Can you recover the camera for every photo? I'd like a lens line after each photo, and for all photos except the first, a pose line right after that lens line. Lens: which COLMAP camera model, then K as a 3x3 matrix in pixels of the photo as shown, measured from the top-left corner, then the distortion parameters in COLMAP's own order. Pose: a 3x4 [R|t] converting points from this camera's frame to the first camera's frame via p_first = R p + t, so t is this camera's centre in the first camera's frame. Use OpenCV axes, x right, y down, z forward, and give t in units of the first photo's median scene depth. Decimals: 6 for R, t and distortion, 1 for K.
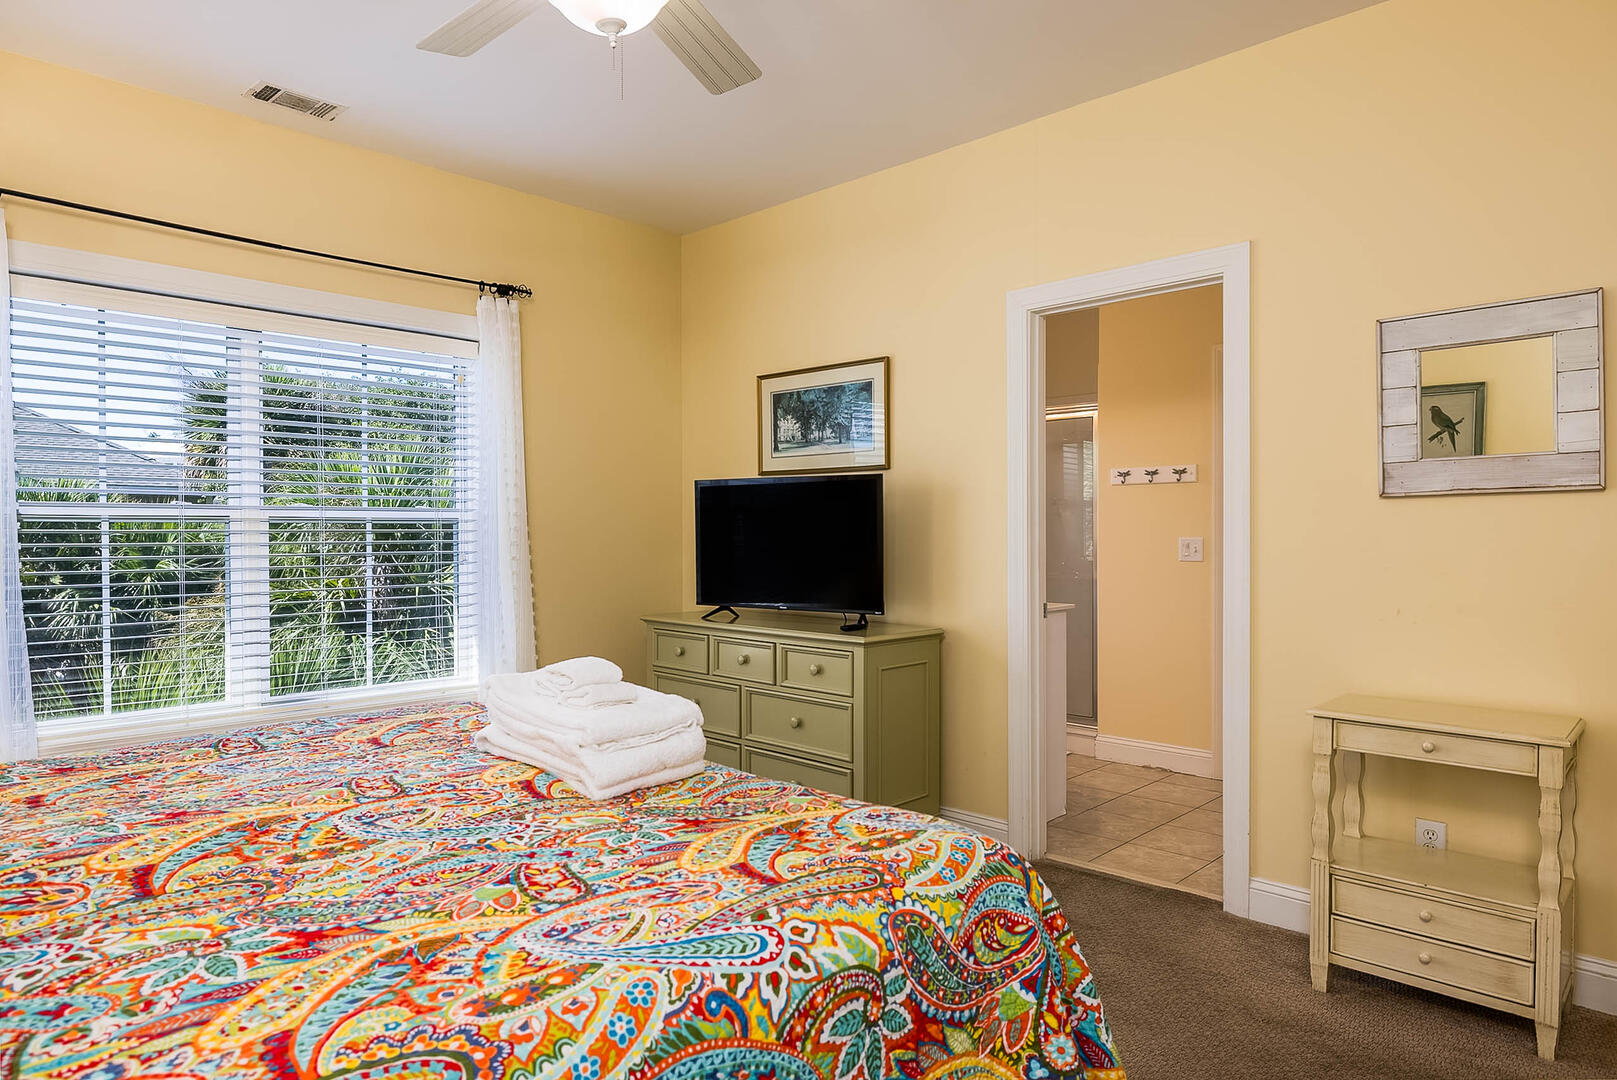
lens RADIAL K [[972.7, 0, 806.4], [0, 972.7, 540.9], [0, 0, 1]] dist [-0.001740, -0.000206]
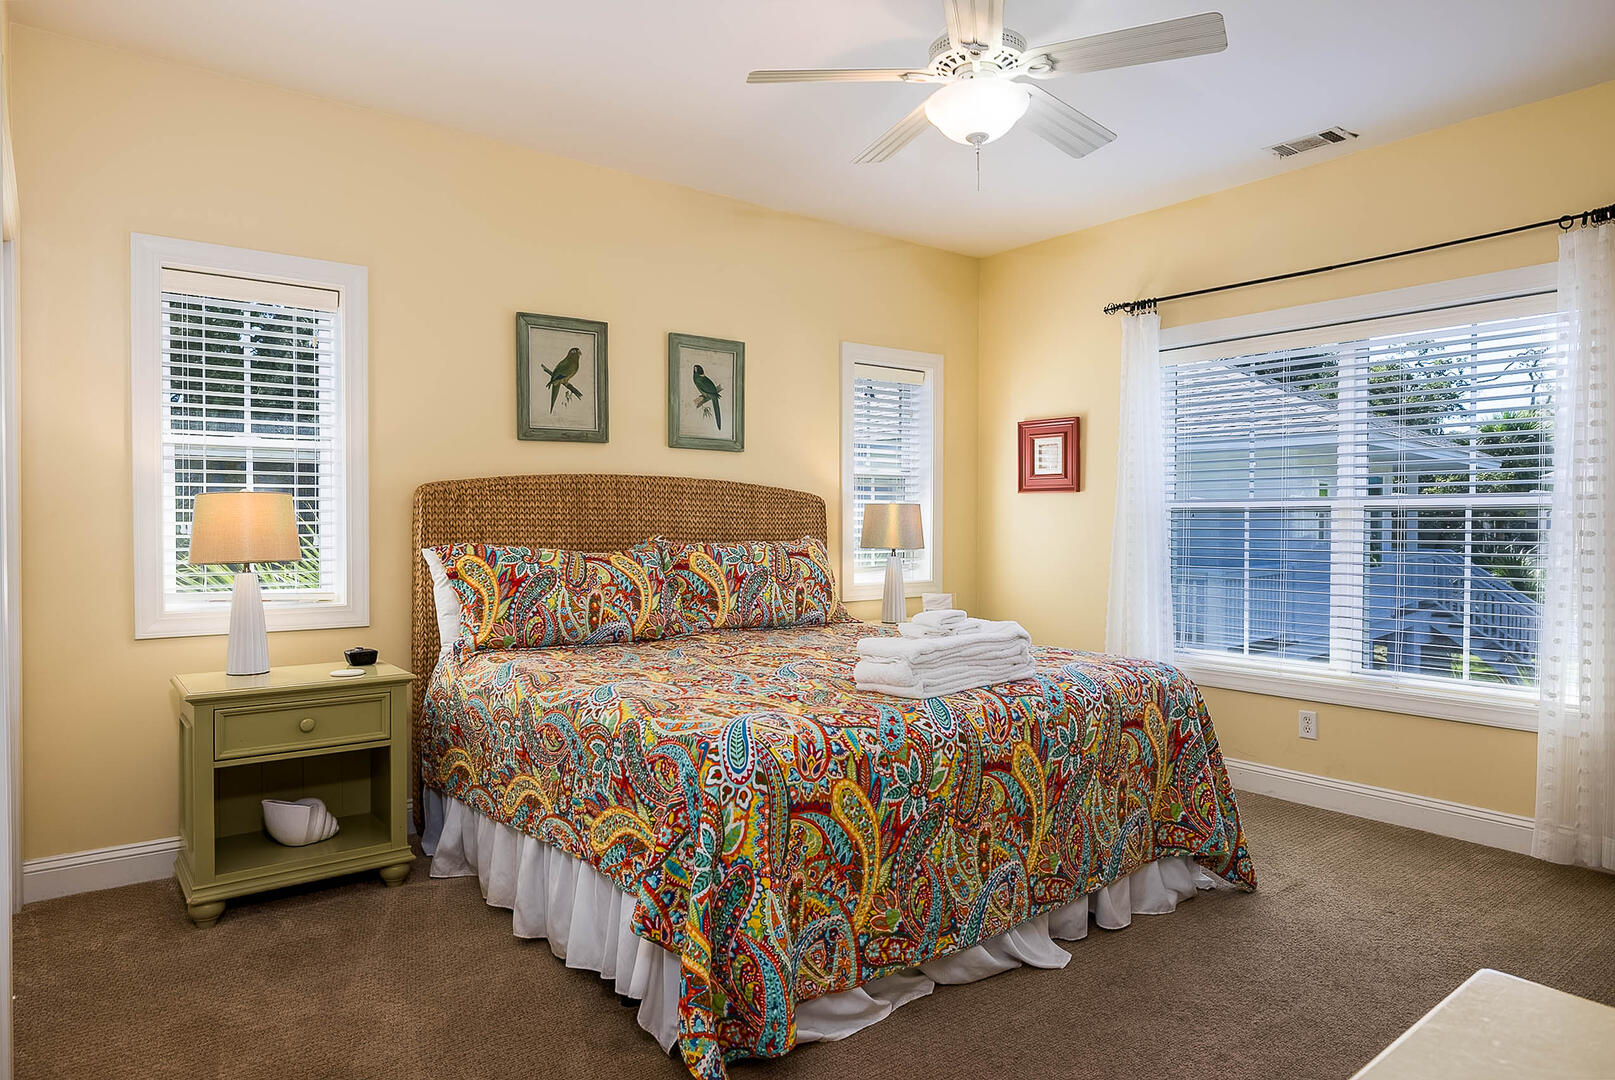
lens RADIAL K [[971.5, 0, 805.6], [0, 971.5, 534.2], [0, 0, 1]] dist [-0.001740, -0.000206]
pose [[-0.136784, 0.015069, -0.990486, 1.780810], [-0.007911, 0.999836, 0.016304, -0.015314], [0.990569, 0.010066, -0.136642, 1.474184]]
